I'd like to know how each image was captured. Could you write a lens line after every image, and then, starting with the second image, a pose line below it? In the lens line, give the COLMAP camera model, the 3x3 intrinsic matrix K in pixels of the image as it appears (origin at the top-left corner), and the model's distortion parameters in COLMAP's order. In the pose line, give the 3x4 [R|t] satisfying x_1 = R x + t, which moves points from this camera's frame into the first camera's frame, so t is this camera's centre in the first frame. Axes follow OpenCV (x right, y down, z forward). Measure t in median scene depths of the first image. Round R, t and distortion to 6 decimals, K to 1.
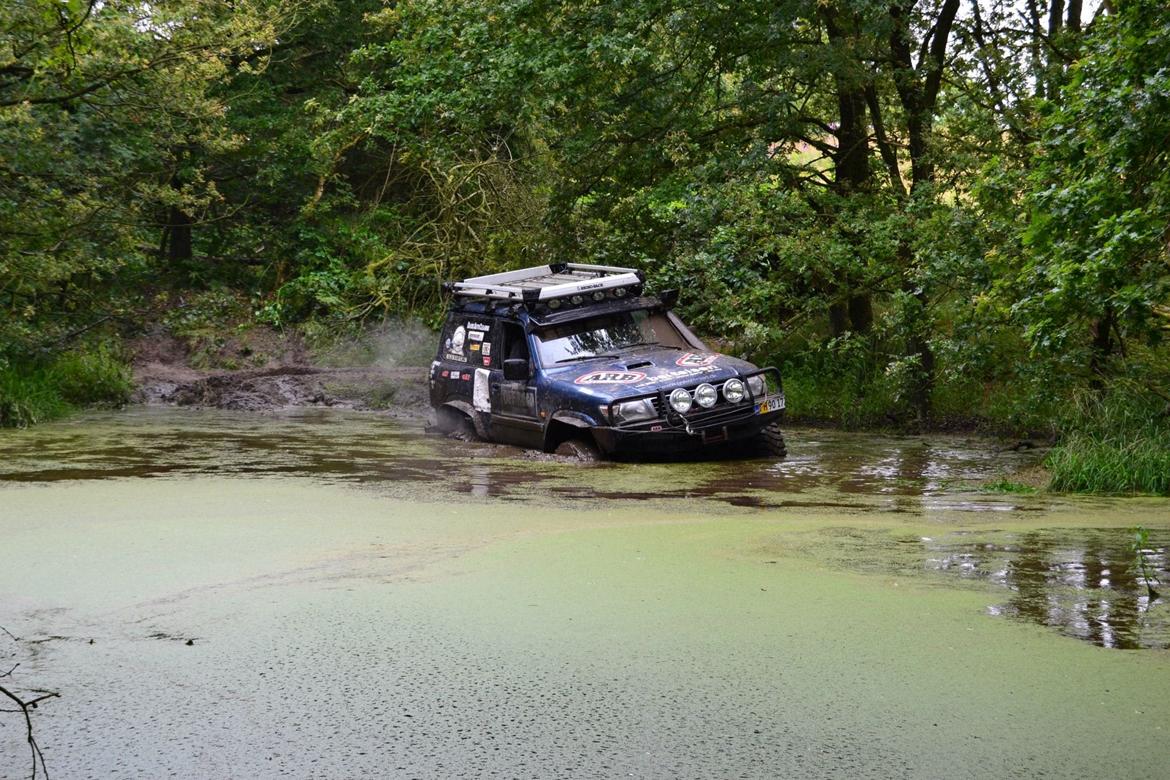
lens RADIAL K [[2564.0, 0, 590.1], [0, 2564.0, 440.3], [0, 0, 1]] dist [-0.071904, 0.183663]
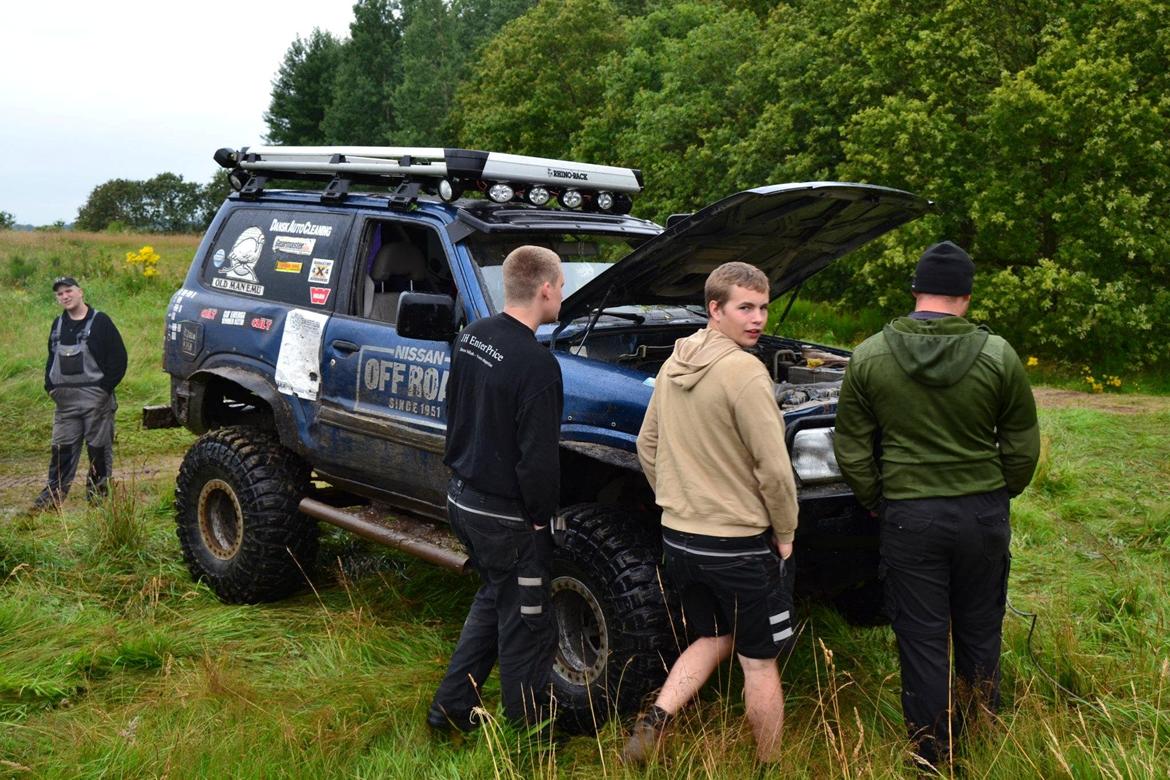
lens RADIAL K [[1137.6, 0, 585.0], [0, 1137.6, 390.0], [0, 0, 1]] dist [-0.066099, -0.001245]
pose [[0.915520, 0.118530, 0.384413, -0.075100], [-0.109175, 0.992950, -0.046156, -0.008579], [-0.387174, 0.000289, 0.922007, 0.781967]]
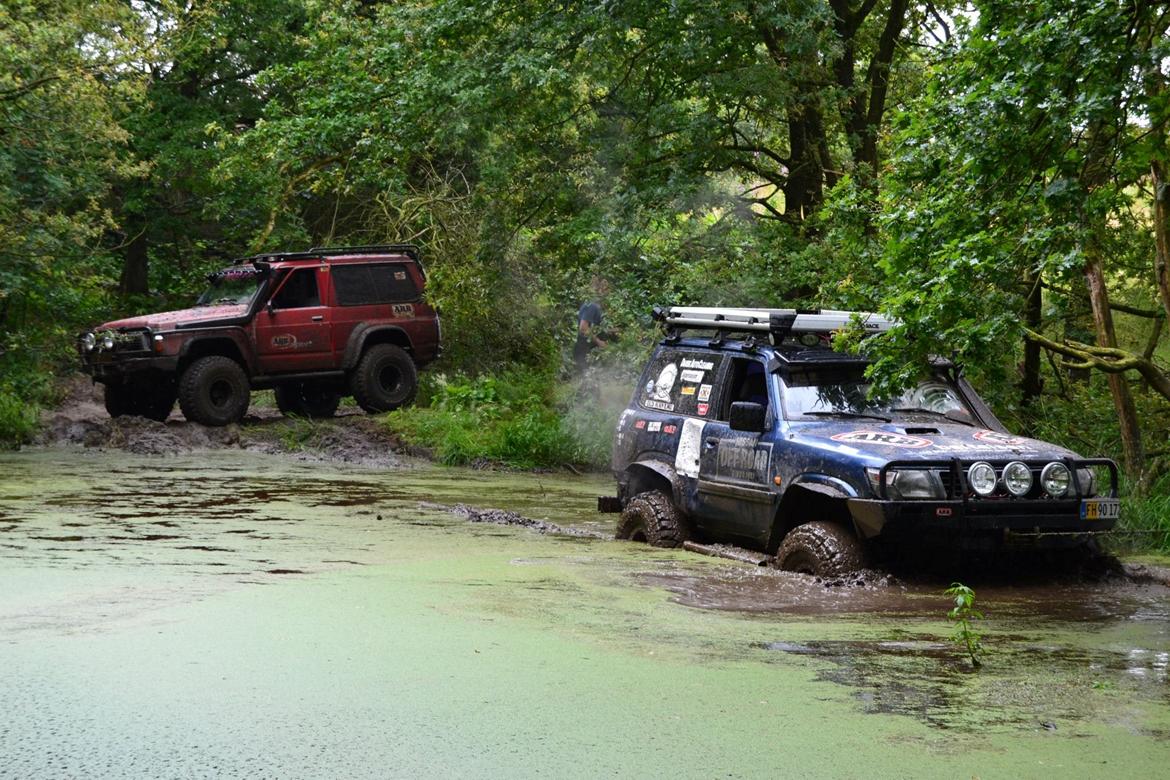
lens RADIAL K [[2566.7, 0, 585.1], [0, 2566.7, 439.0], [0, 0, 1]] dist [-0.003837, -0.441302]
pose [[0.987420, 0.150640, -0.048063, -0.037043], [-0.154632, 0.983445, -0.094469, 0.052572], [0.033037, 0.100712, 0.994367, 0.266645]]
